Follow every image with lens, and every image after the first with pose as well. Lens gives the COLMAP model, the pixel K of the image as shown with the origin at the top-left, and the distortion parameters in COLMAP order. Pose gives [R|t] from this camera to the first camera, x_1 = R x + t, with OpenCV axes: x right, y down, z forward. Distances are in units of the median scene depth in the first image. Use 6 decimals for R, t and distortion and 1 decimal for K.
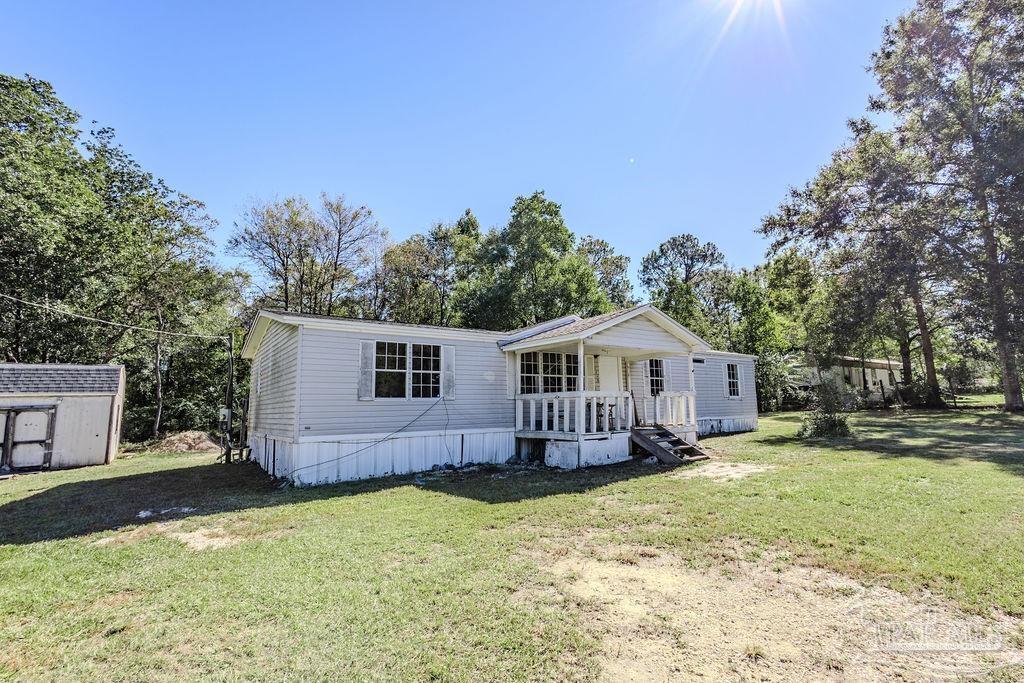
lens RADIAL K [[472.1, 0, 517.7], [0, 472.1, 341.8], [0, 0, 1]] dist [0.018299, -0.004971]
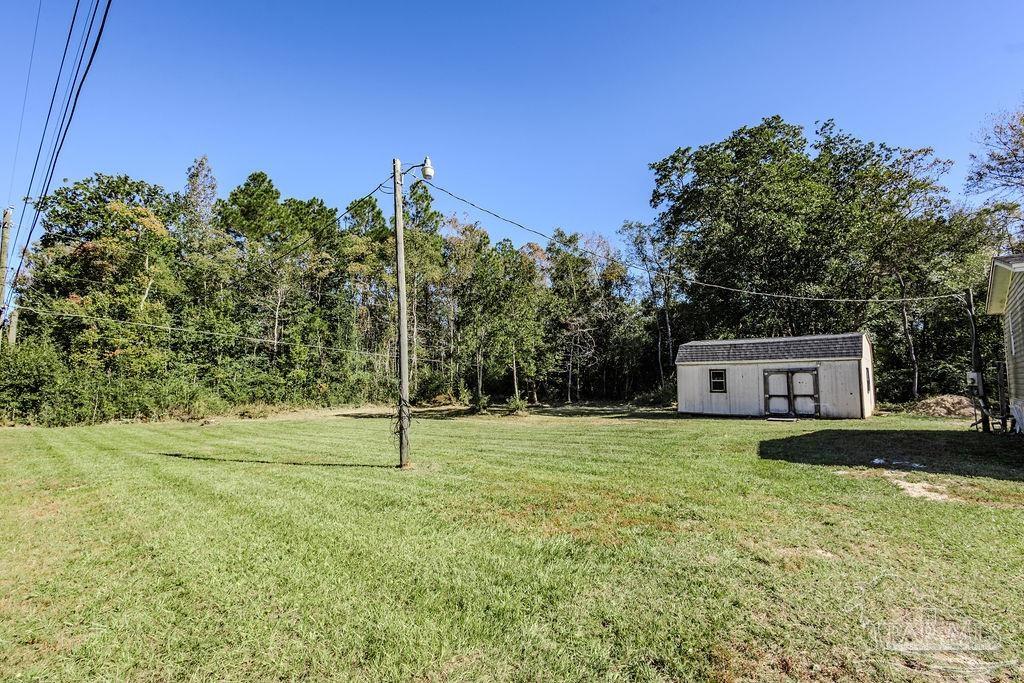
lens RADIAL K [[472.1, 0, 508.8], [0, 472.1, 340.1], [0, 0, 1]] dist [0.018299, -0.004971]
pose [[0.204915, -0.059644, -0.976961, 0.093187], [0.131327, 0.990792, -0.032942, -0.004809], [0.969929, -0.121551, 0.210861, -0.039375]]
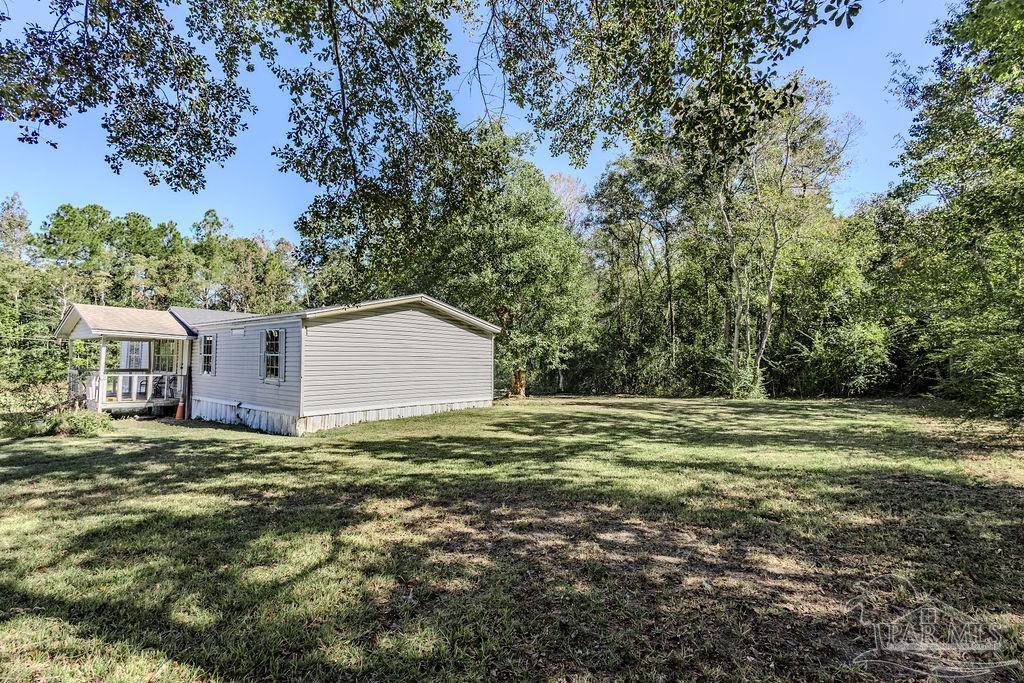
lens RADIAL K [[472.1, 0, 511.3], [0, 472.1, 340.3], [0, 0, 1]] dist [0.018299, -0.004971]
pose [[0.252885, -0.017148, -0.967344, 1.495274], [0.120454, 0.992622, 0.013893, 0.117743], [0.959969, -0.120033, 0.253085, 1.465726]]
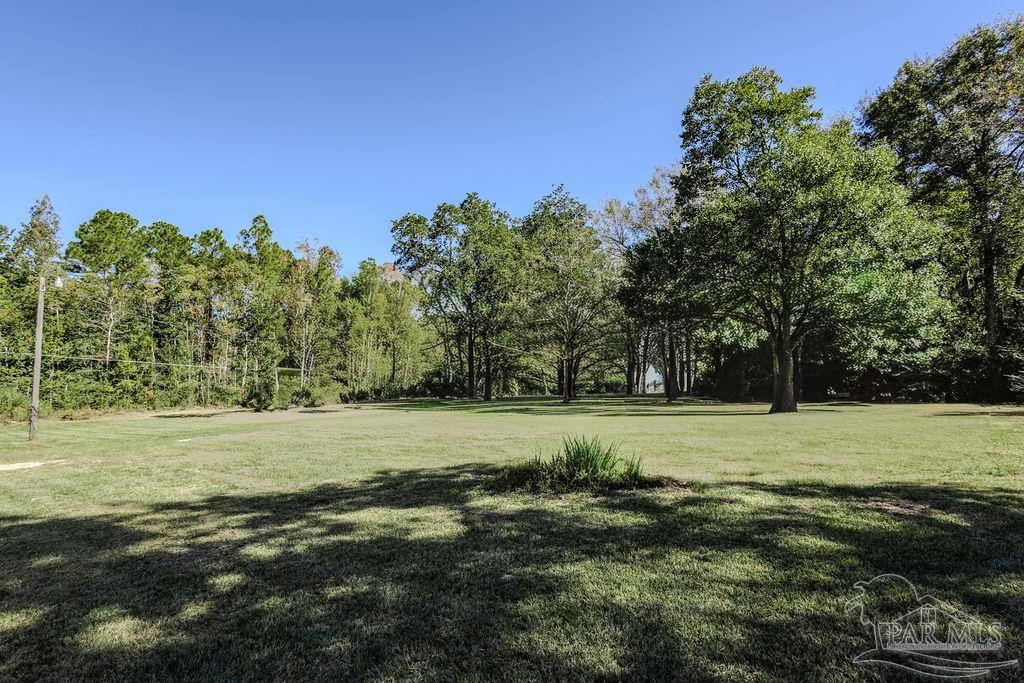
lens RADIAL K [[472.1, 0, 509.6], [0, 472.1, 343.0], [0, 0, 1]] dist [0.018299, -0.004971]
pose [[0.291980, -0.050315, -0.955100, 1.017449], [0.139906, 0.990120, -0.009389, 0.056110], [0.946136, -0.130883, 0.296135, 0.788862]]
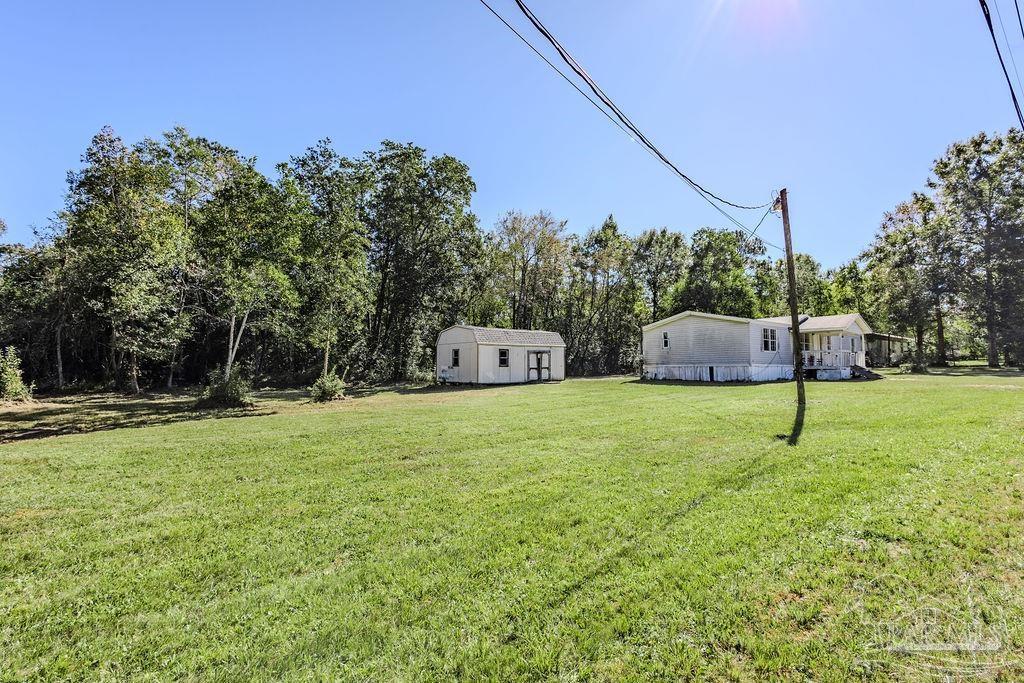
lens RADIAL K [[472.1, 0, 513.5], [0, 472.1, 344.7], [0, 0, 1]] dist [0.018299, -0.004971]
pose [[0.998572, 0.024477, 0.047482, -1.218947], [-0.028408, 0.996064, 0.083958, -0.060198], [-0.045240, -0.085187, 0.995337, -1.018227]]
